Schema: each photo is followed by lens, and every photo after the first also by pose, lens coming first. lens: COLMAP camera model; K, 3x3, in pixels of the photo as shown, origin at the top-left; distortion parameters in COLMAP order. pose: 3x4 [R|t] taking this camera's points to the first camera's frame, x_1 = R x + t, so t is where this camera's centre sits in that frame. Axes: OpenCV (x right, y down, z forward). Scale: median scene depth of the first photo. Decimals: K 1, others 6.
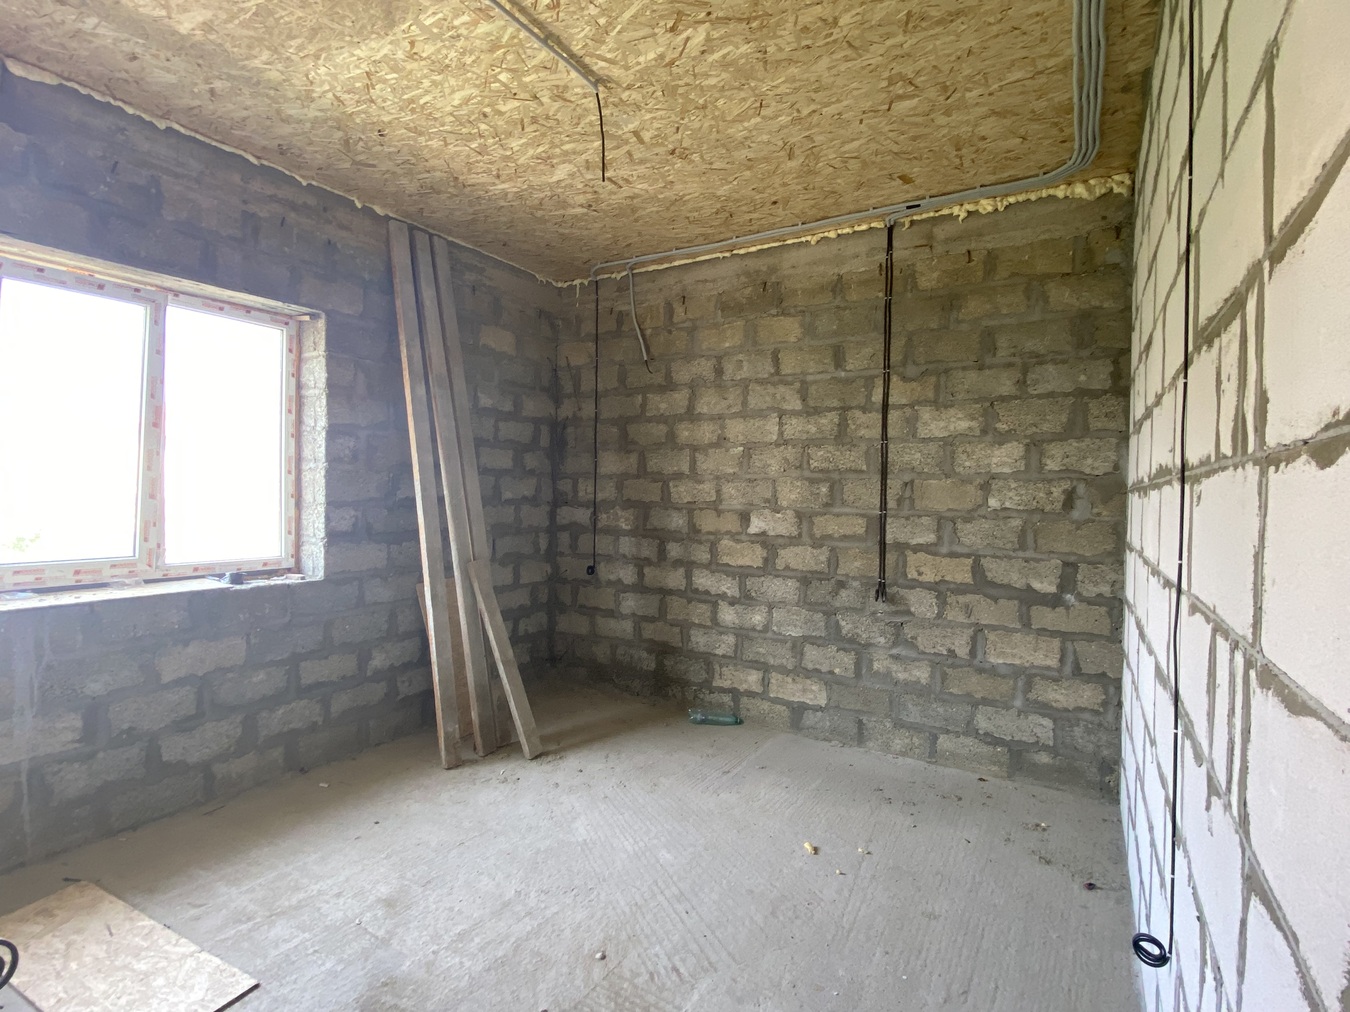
lens RADIAL K [[666.7, 0, 671.0], [0, 666.7, 504.1], [0, 0, 1]] dist [0.032062, -0.030484]
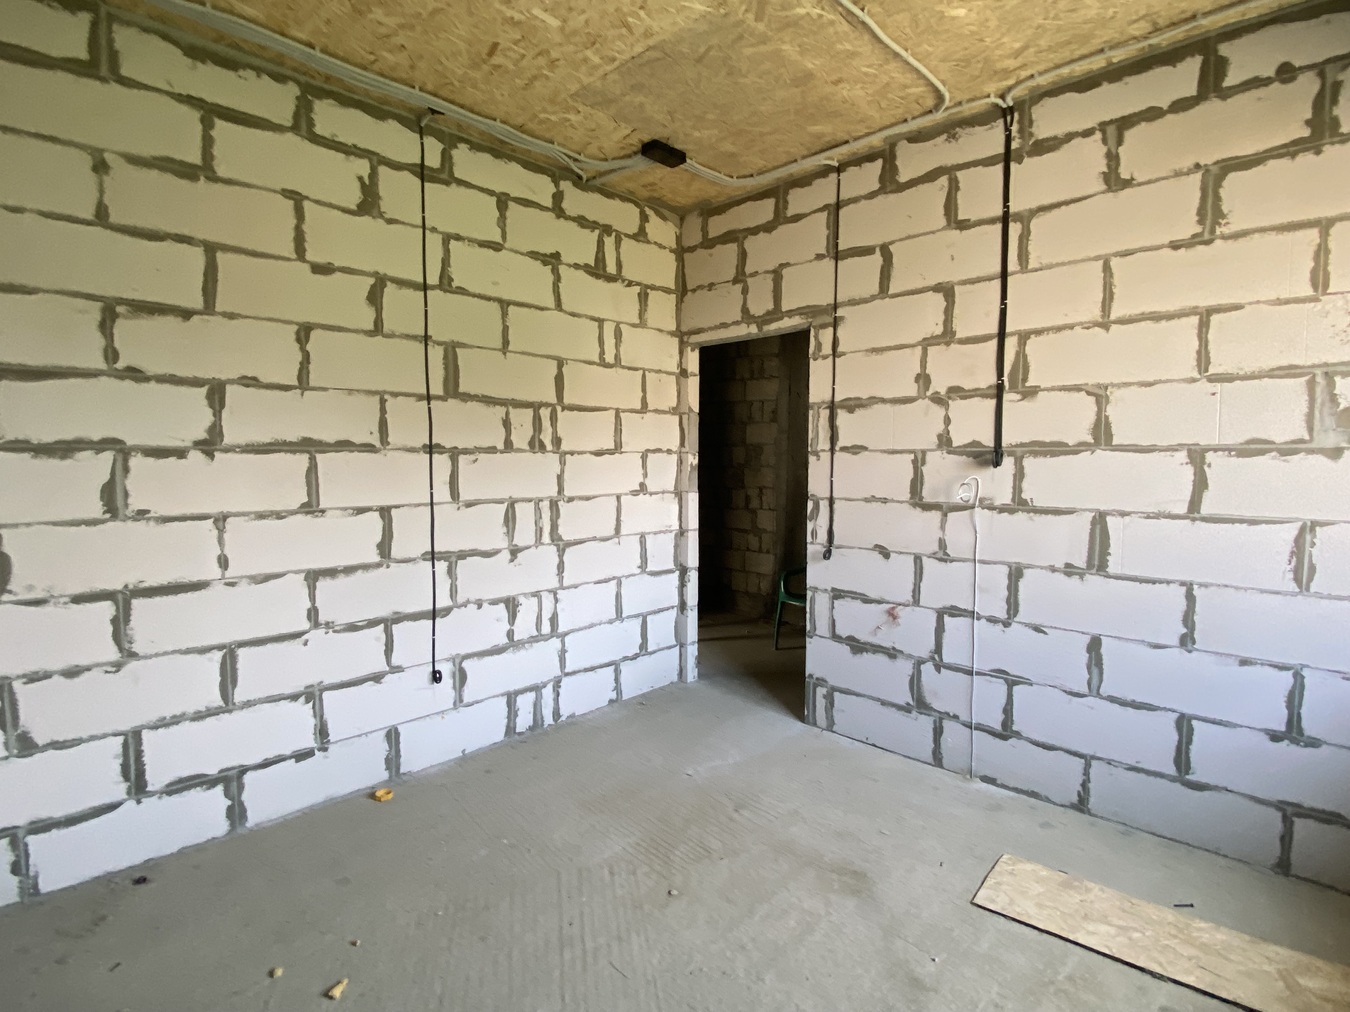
lens RADIAL K [[667.7, 0, 675.0], [0, 667.7, 506.0], [0, 0, 1]] dist [0.058050, -0.053384]
pose [[-0.975414, -0.031854, 0.218068, -0.235019], [-0.013747, 0.996366, 0.084053, -0.029159], [-0.219953, 0.078989, -0.972307, 1.450455]]
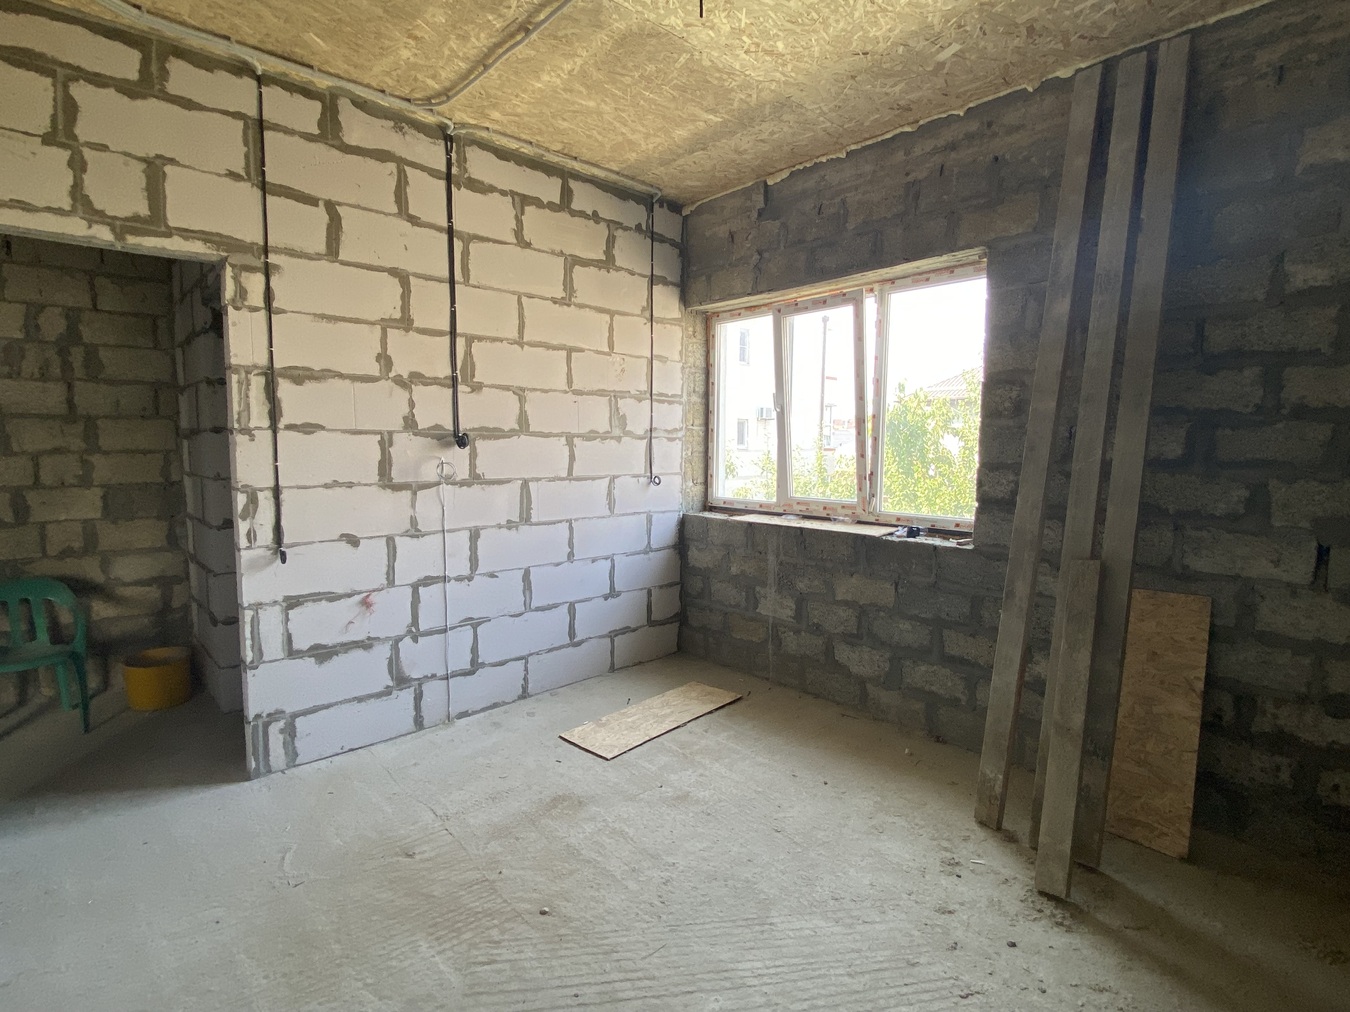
lens RADIAL K [[666.7, 0, 671.0], [0, 666.7, 504.1], [0, 0, 1]] dist [0.032062, -0.030484]
pose [[-0.266283, 0.073344, -0.961101, 0.553287], [-0.023429, 0.996314, 0.082523, -0.016010], [0.963610, 0.044492, -0.263583, 1.024761]]
